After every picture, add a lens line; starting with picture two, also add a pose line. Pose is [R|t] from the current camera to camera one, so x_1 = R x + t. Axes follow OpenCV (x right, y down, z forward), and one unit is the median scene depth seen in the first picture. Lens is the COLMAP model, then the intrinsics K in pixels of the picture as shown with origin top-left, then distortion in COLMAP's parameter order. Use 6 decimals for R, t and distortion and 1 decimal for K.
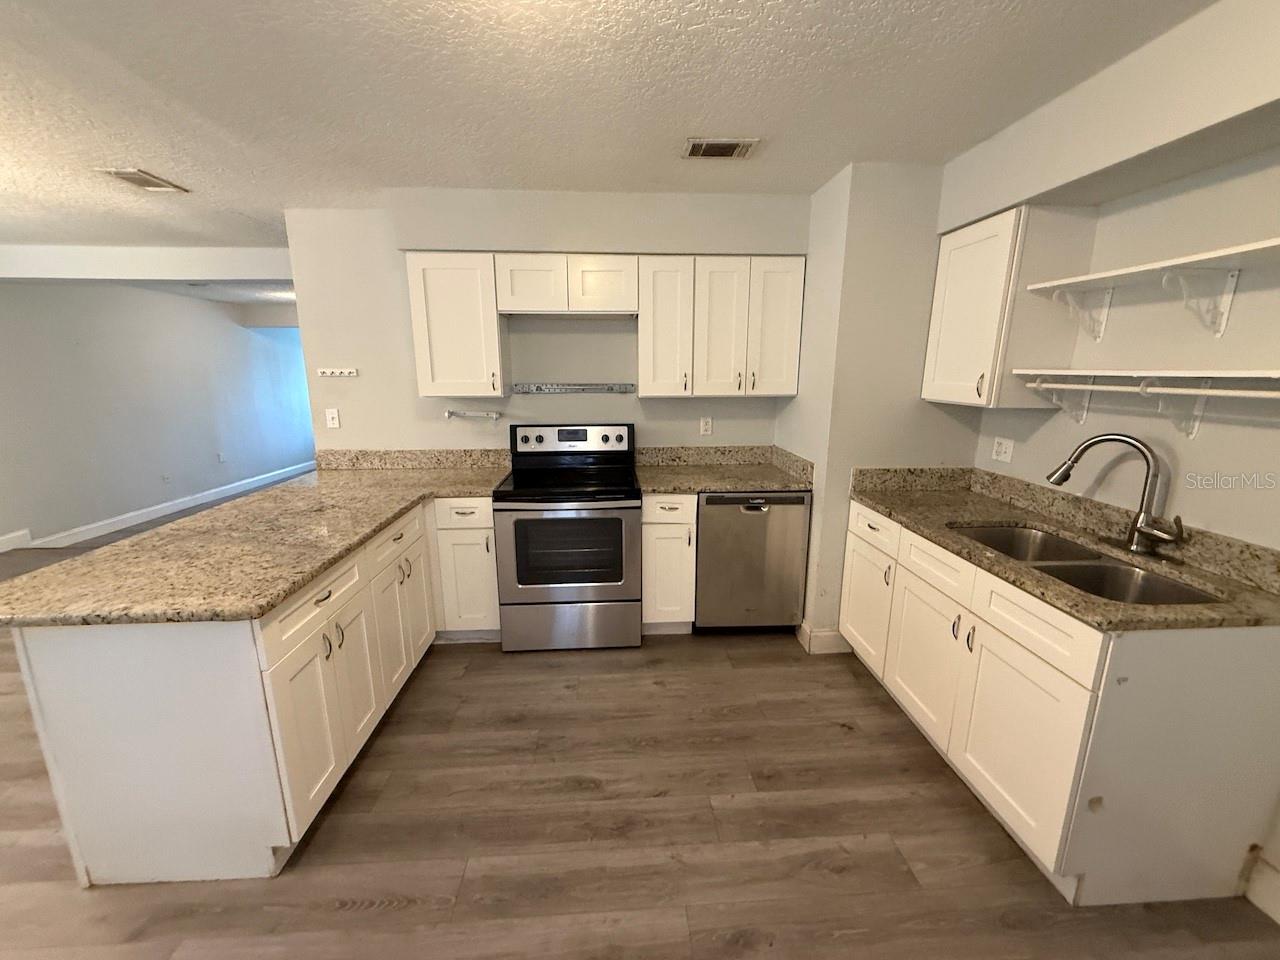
lens RADIAL K [[511.3, 0, 639.5], [0, 511.3, 480.9], [0, 0, 1]] dist [-0.000286, -0.000436]
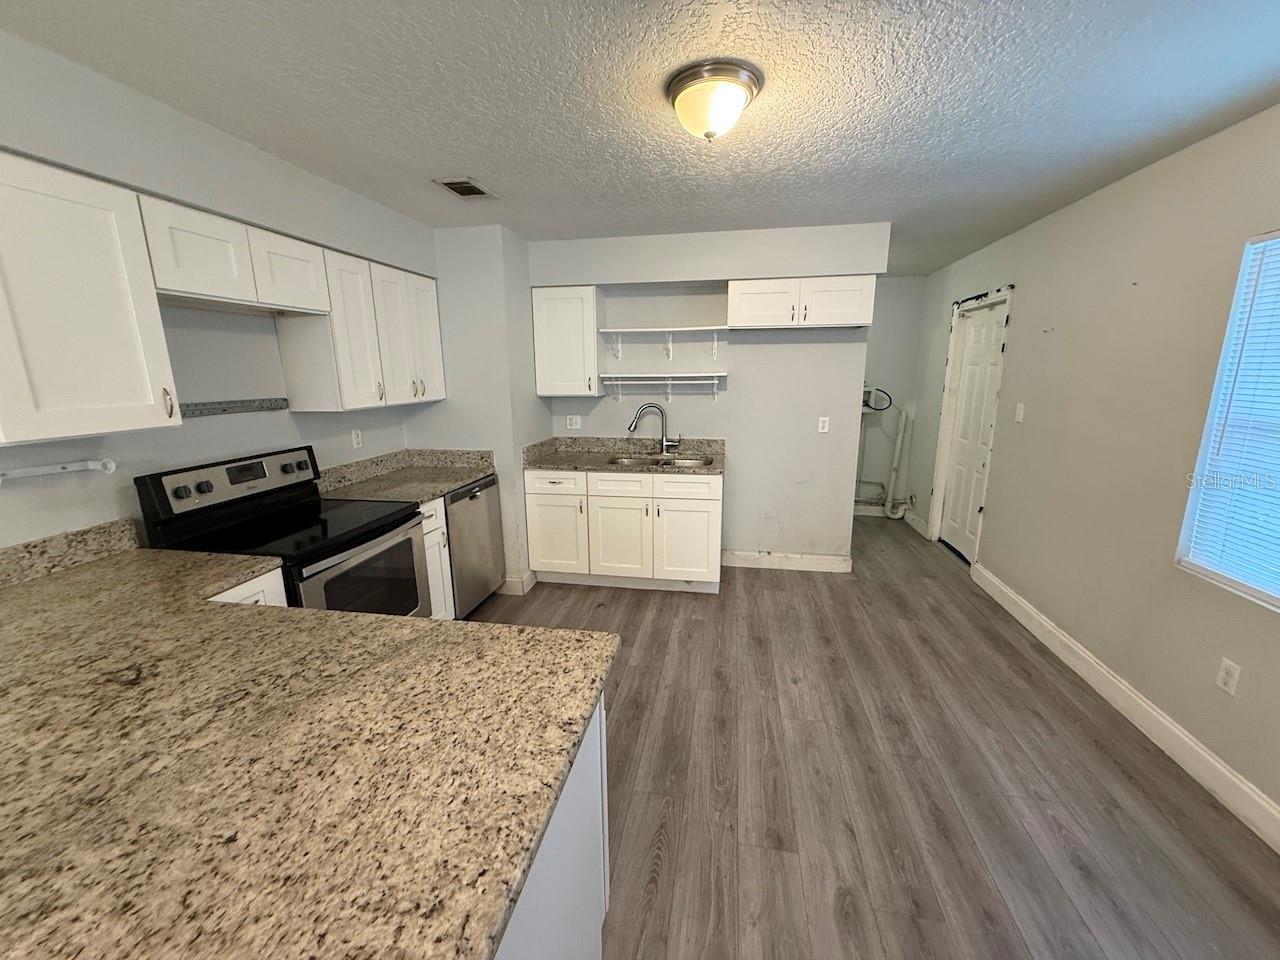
lens RADIAL K [[511.3, 0, 640.6], [0, 511.3, 482.4], [0, 0, 1]] dist [-0.000286, -0.000436]
pose [[0.236397, -0.209925, 0.948709, -0.826678], [0.219135, 0.962746, 0.158428, -0.083169], [-0.946624, 0.170443, 0.273592, 0.343667]]
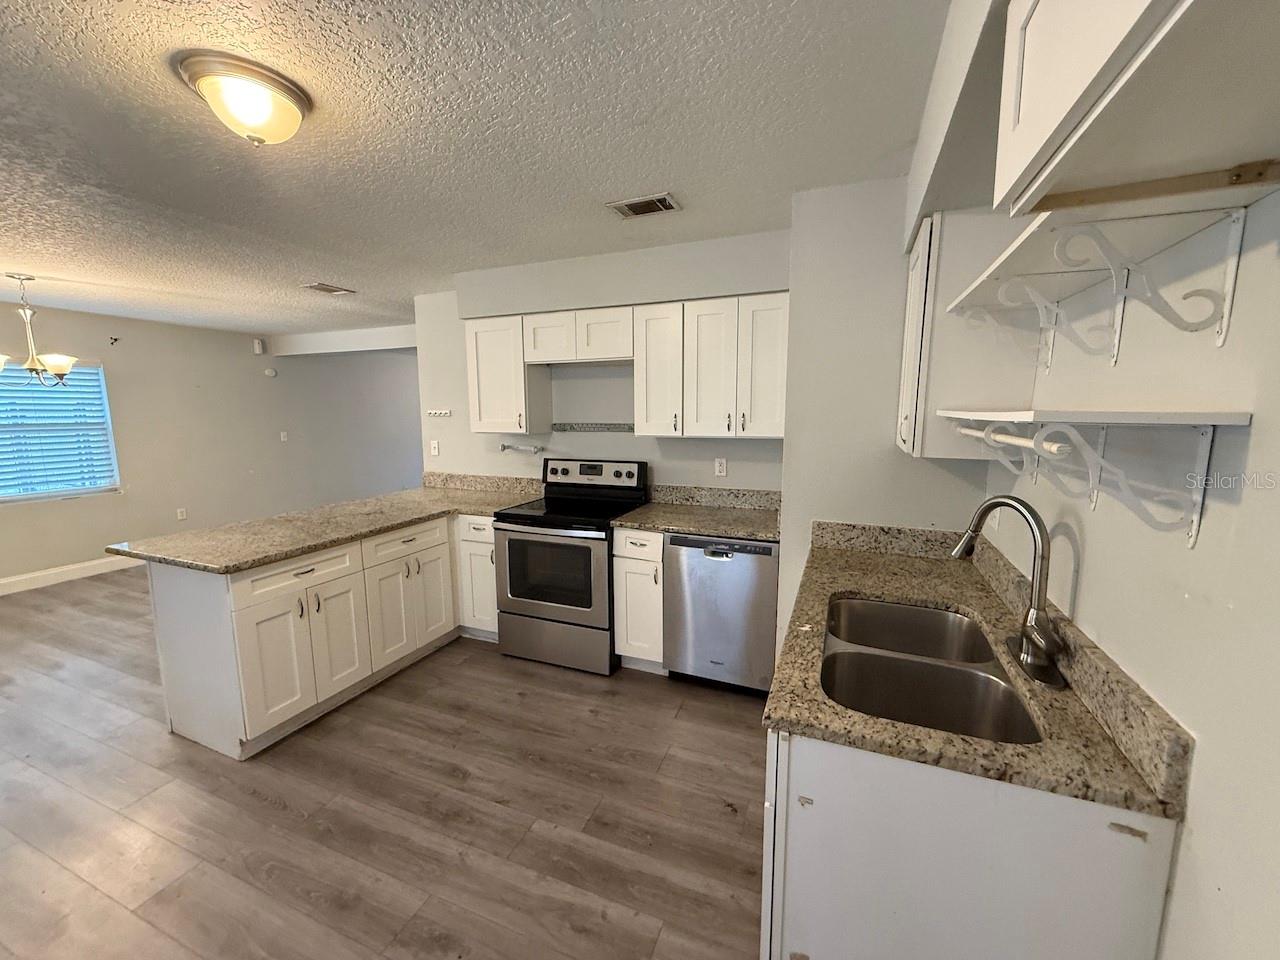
lens RADIAL K [[511.3, 0, 638.6], [0, 511.3, 480.6], [0, 0, 1]] dist [-0.000286, -0.000436]
pose [[0.900142, 0.057407, -0.431798, 0.527051], [-0.090134, 0.994371, -0.055697, -0.017079], [0.426170, 0.089055, 0.900249, 0.070908]]
